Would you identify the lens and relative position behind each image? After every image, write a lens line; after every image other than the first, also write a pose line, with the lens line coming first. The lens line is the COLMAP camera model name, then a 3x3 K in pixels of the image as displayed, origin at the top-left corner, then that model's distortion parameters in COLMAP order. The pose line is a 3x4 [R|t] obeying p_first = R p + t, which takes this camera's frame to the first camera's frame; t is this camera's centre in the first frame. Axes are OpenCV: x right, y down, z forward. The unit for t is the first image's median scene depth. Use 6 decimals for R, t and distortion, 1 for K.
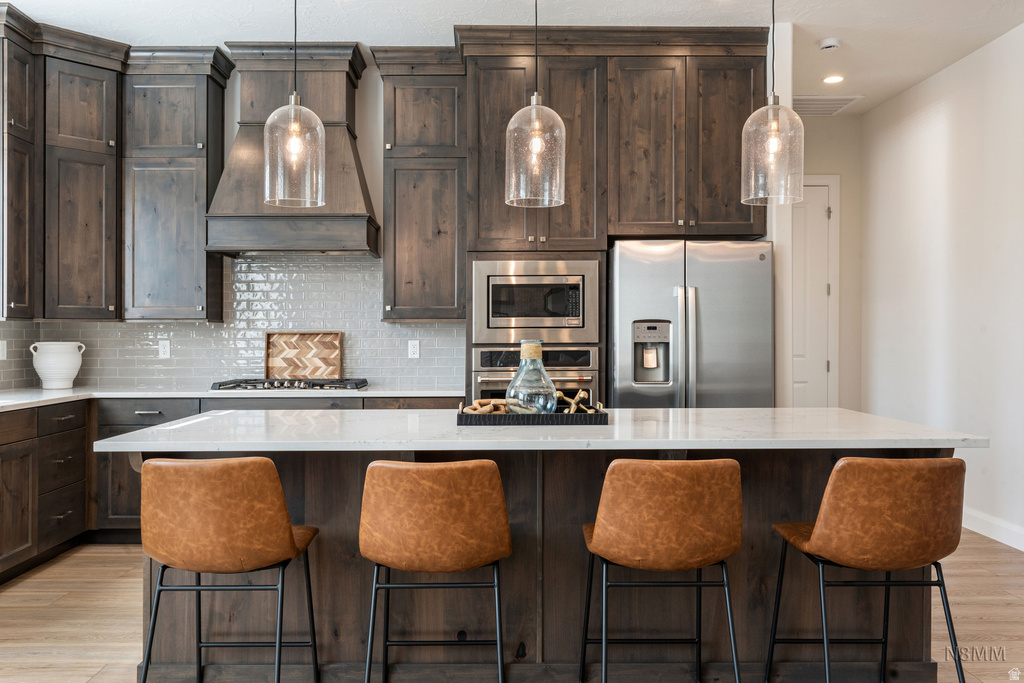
lens RADIAL K [[848.5, 0, 512.0], [0, 848.5, 341.5], [0, 0, 1]] dist [-0.019747, -0.000542]
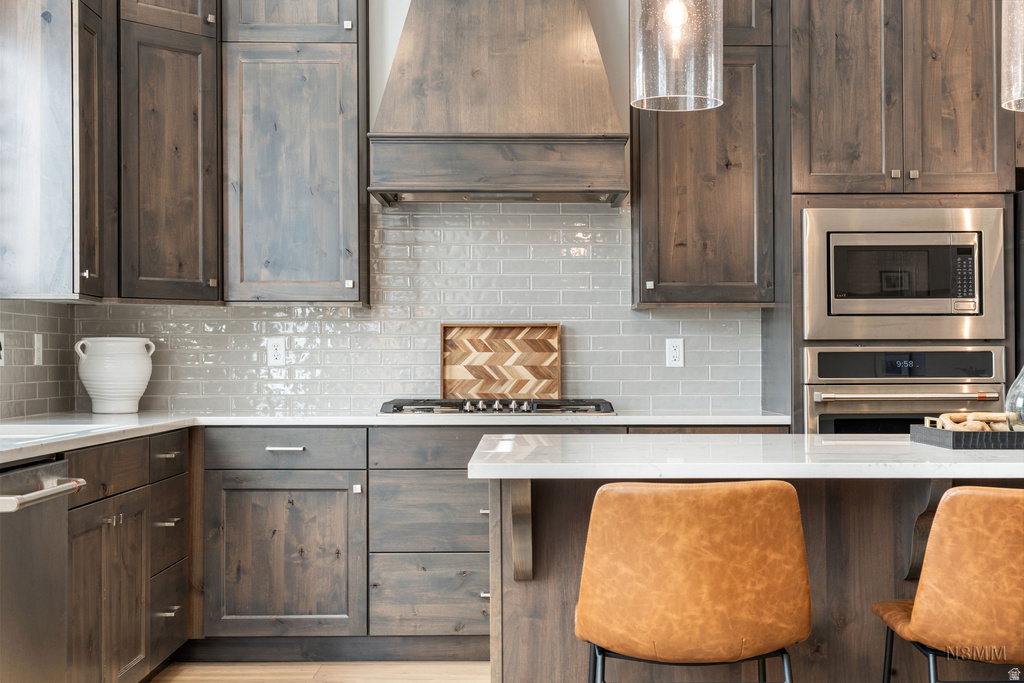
lens RADIAL K [[1423.5, 0, 512.0], [0, 1423.5, 341.5], [0, 0, 1]] dist [0.032998, 0.012764]
pose [[0.999991, 0.002714, 0.003199, -0.262361], [-0.002635, 0.999702, -0.024254, 0.029258], [-0.003264, 0.024246, 0.999701, -0.051520]]
